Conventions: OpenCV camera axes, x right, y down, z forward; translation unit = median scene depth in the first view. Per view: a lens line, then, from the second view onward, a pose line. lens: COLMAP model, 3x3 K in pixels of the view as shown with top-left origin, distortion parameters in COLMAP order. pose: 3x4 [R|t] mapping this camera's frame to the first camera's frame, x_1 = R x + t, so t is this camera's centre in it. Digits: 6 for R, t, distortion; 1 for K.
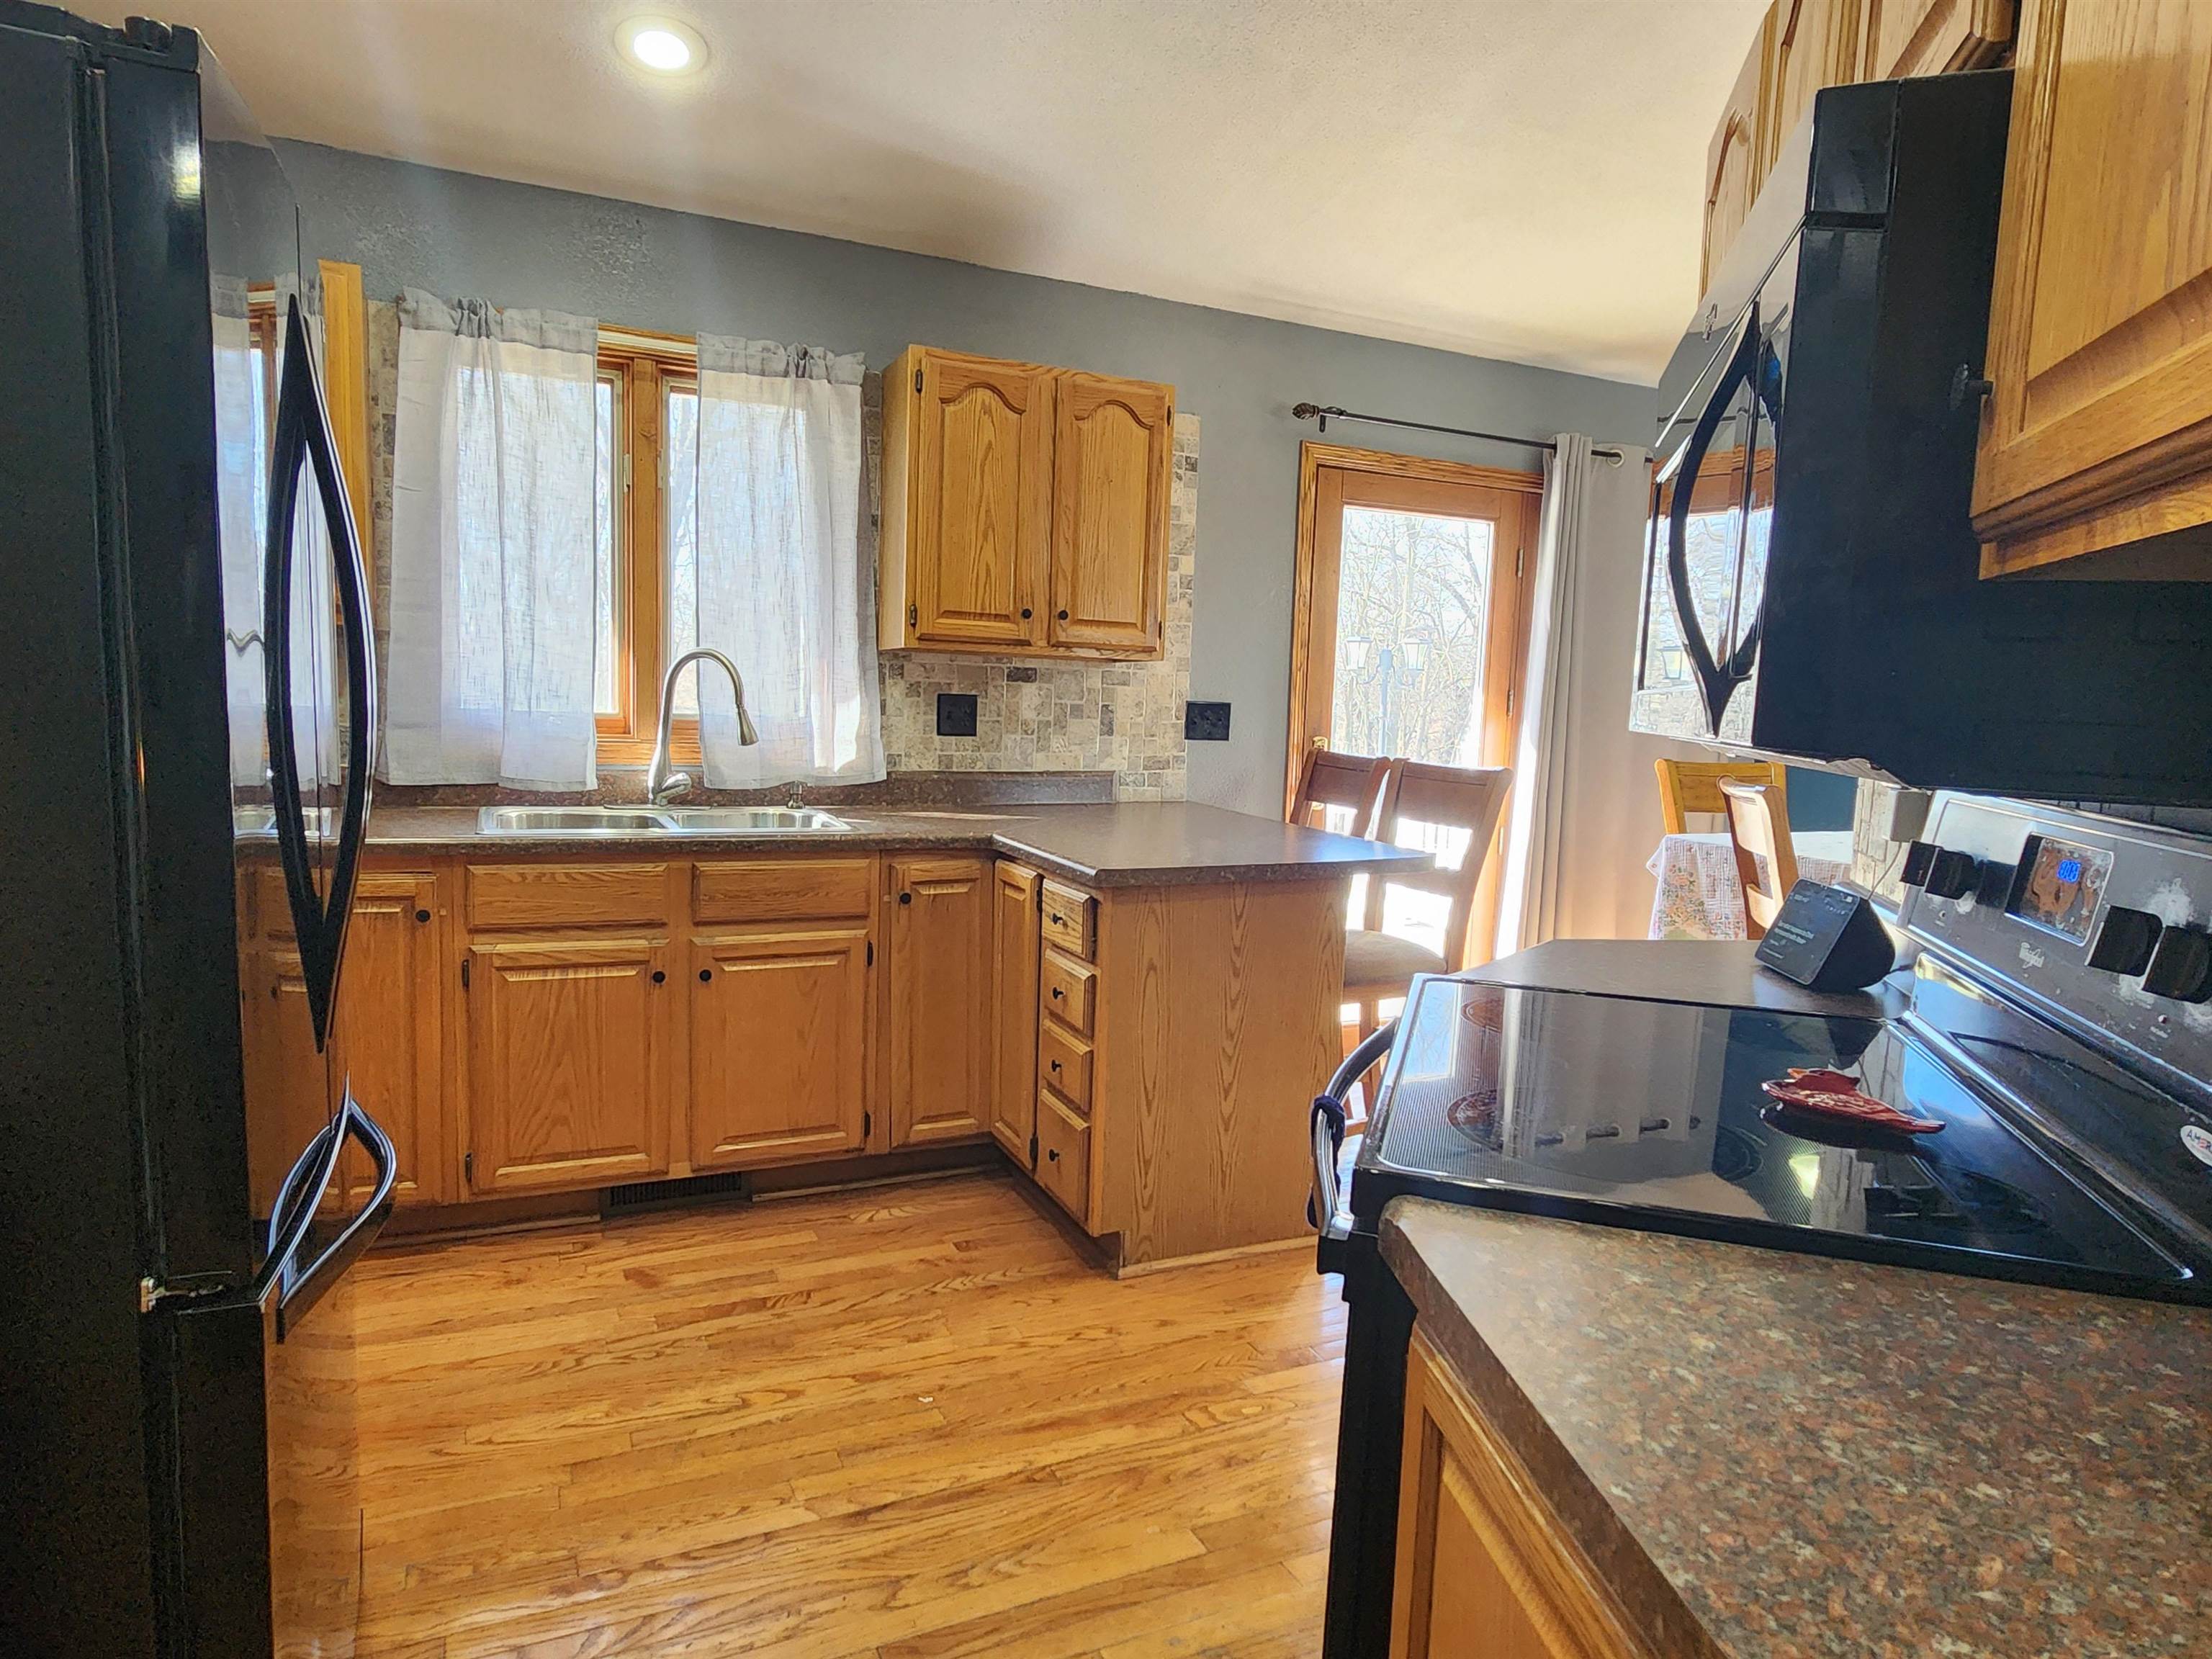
lens RADIAL K [[1300.6, 0, 1105.2], [0, 1300.6, 843.7], [0, 0, 1]] dist [-0.002468, -0.001130]
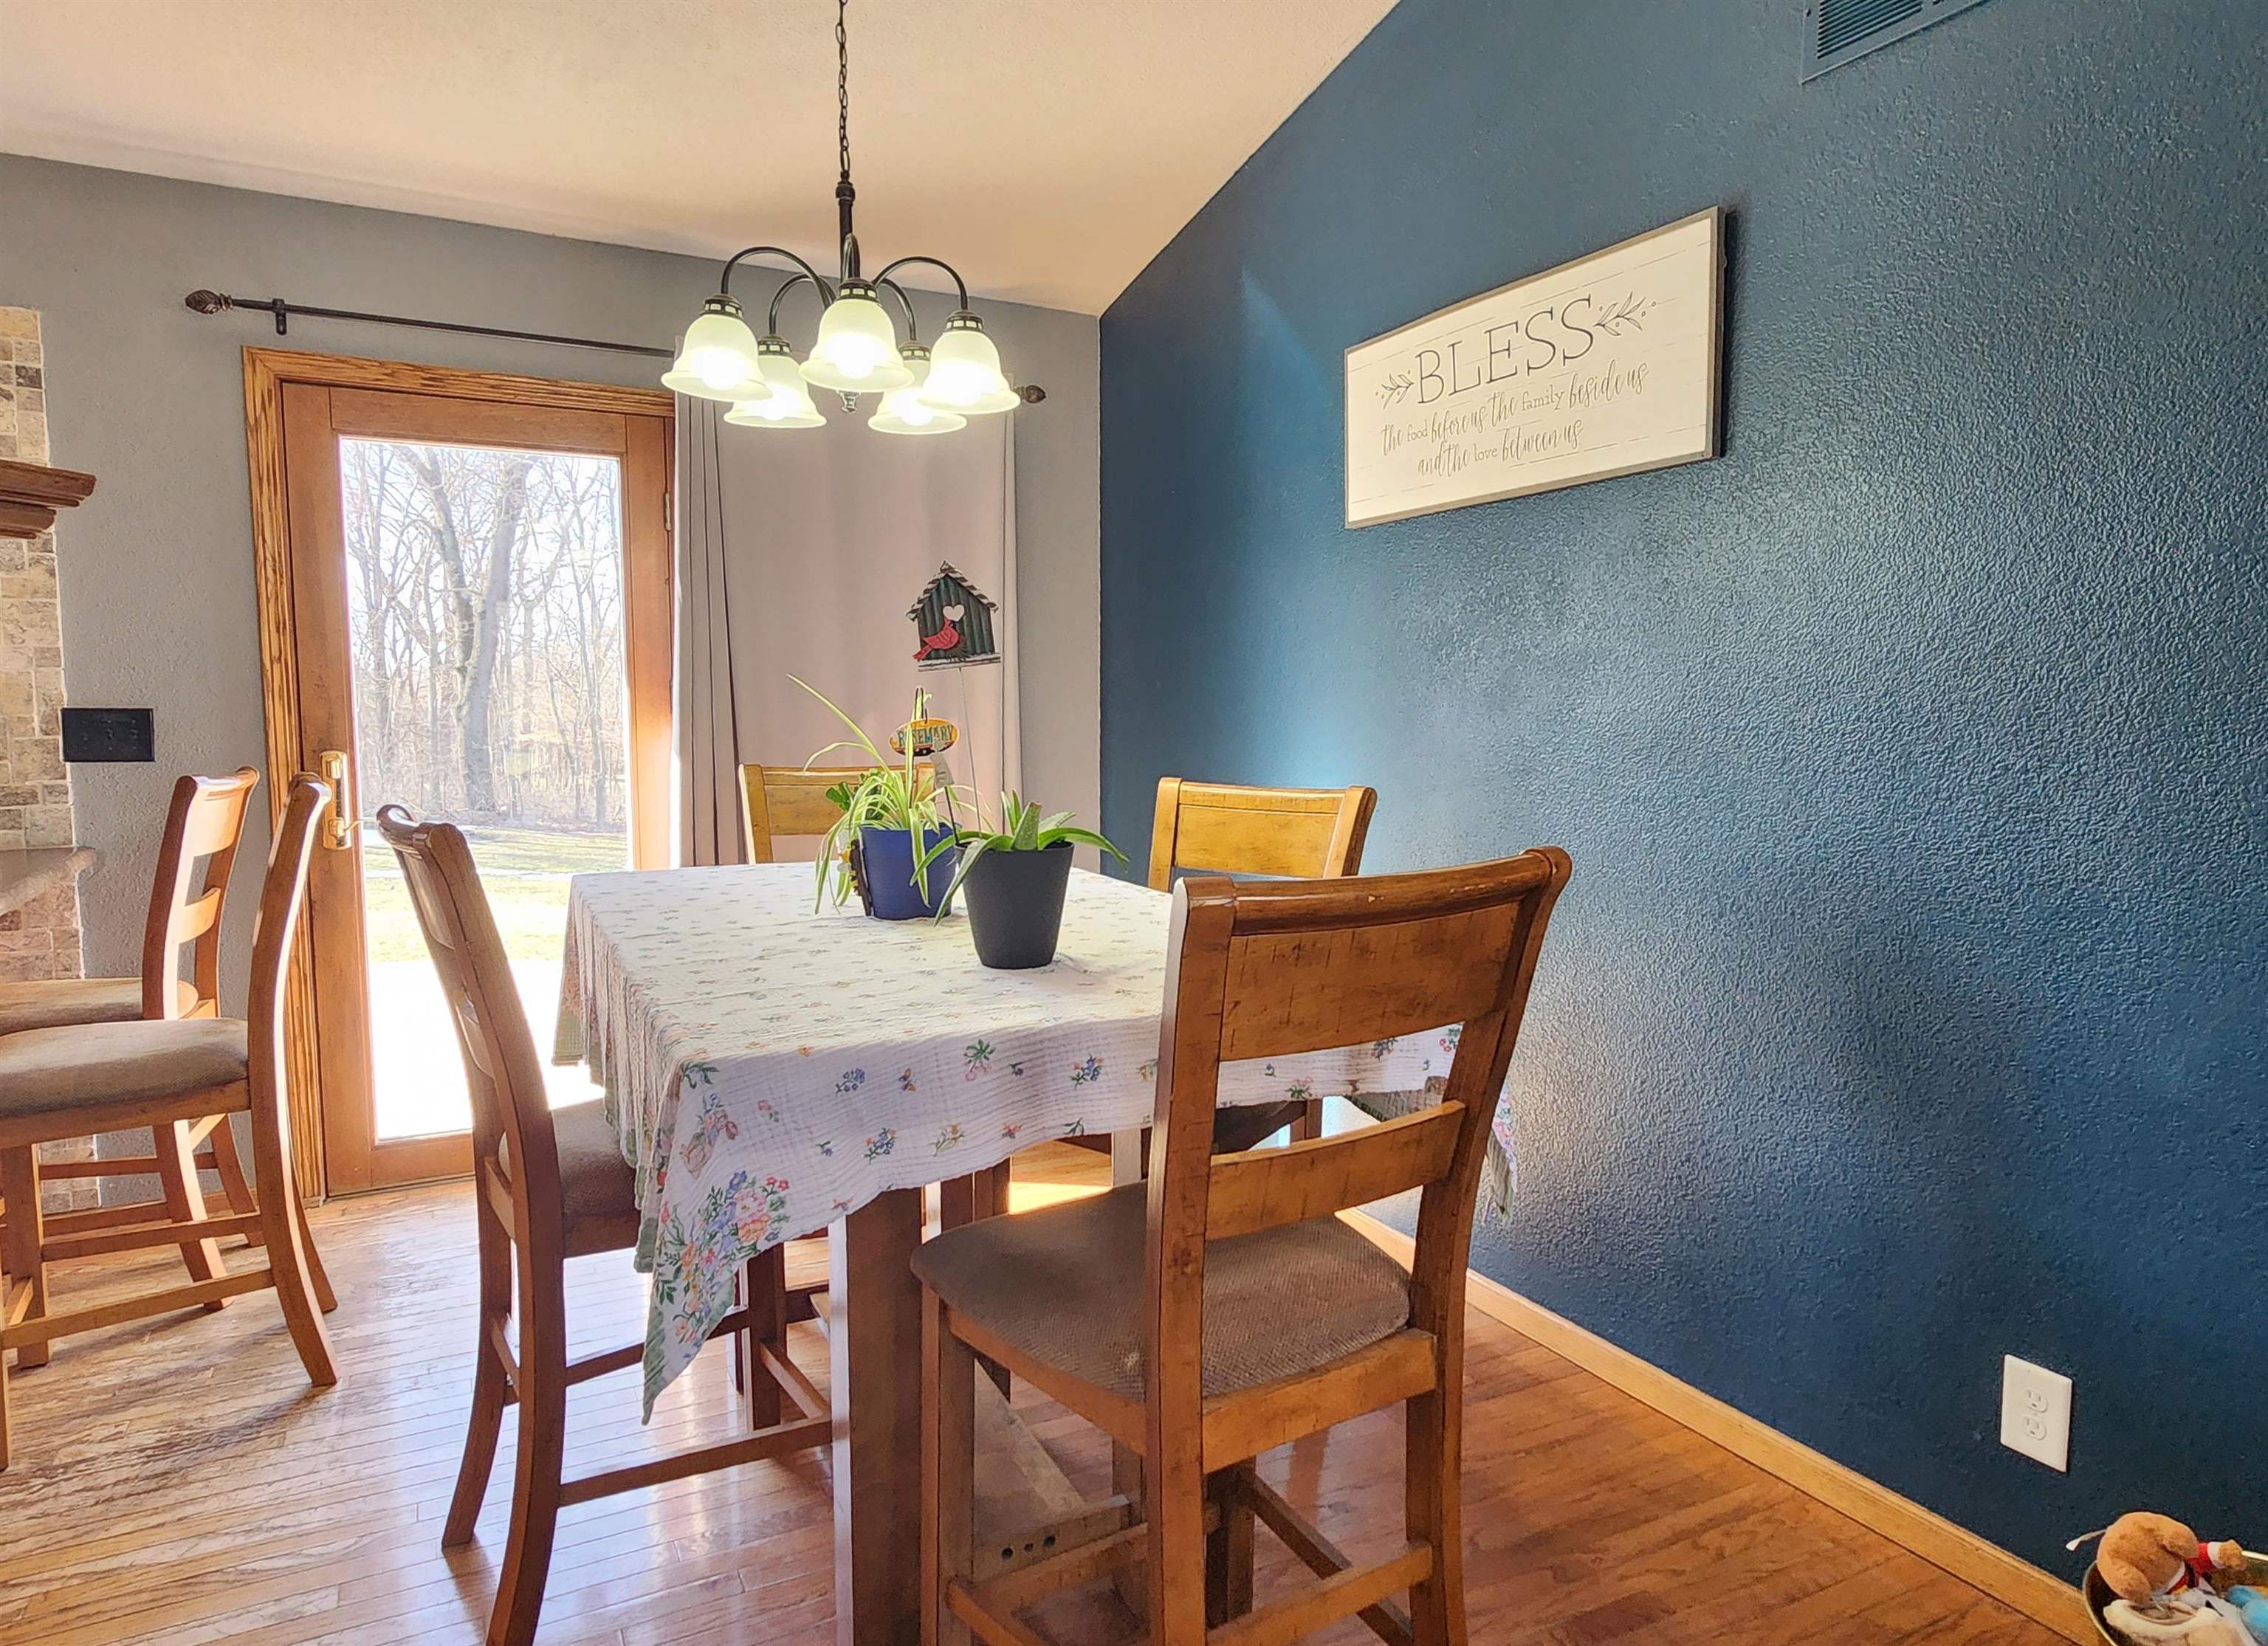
lens RADIAL K [[1447.0, 0, 1134.0], [0, 1447.0, 823.0], [0, 0, 1]] dist [0.023617, 0.000609]
pose [[0.999523, -0.030880, 0.000867, 0.710047], [0.030889, 0.998647, -0.041830, 0.005496], [0.000426, 0.041836, 0.999124, 0.218447]]
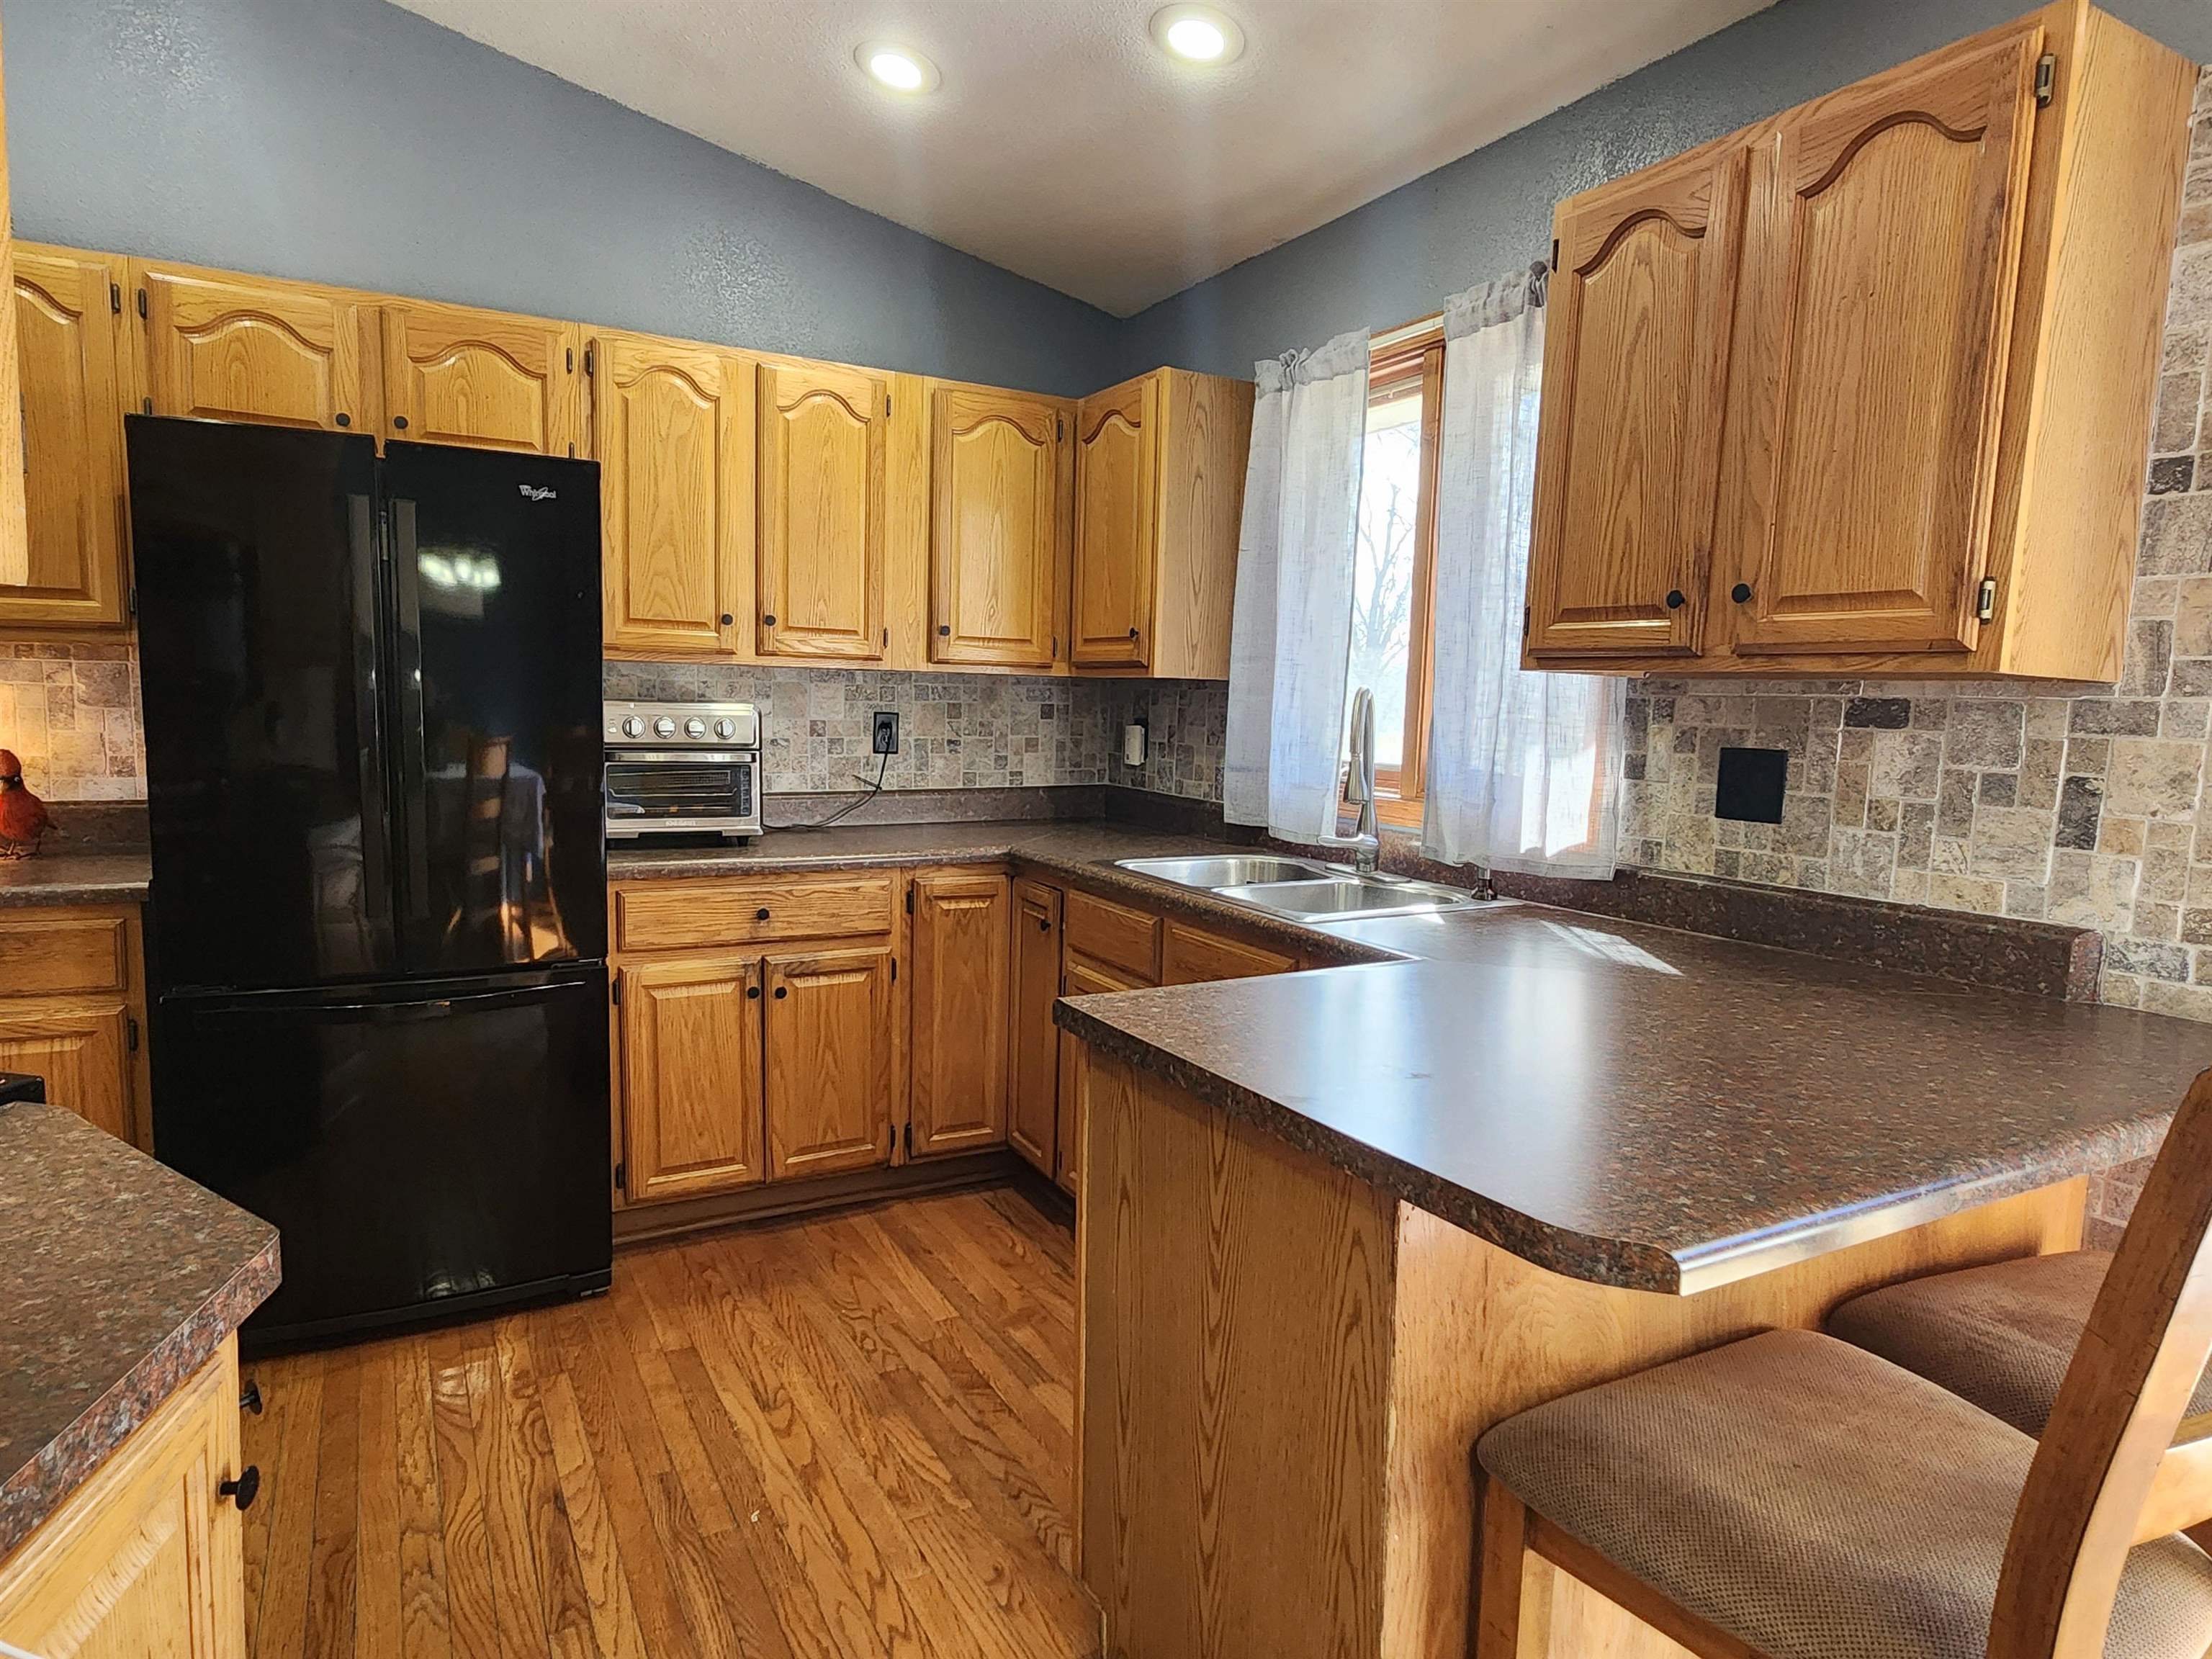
lens RADIAL K [[1300.6, 0, 1105.2], [0, 1300.6, 843.7], [0, 0, 1]] dist [-0.002468, -0.001130]
pose [[0.064516, 0.076551, -0.994976, 0.445142], [-0.141022, 0.987747, 0.066851, -0.071813], [0.987902, 0.136000, 0.074521, 0.683288]]
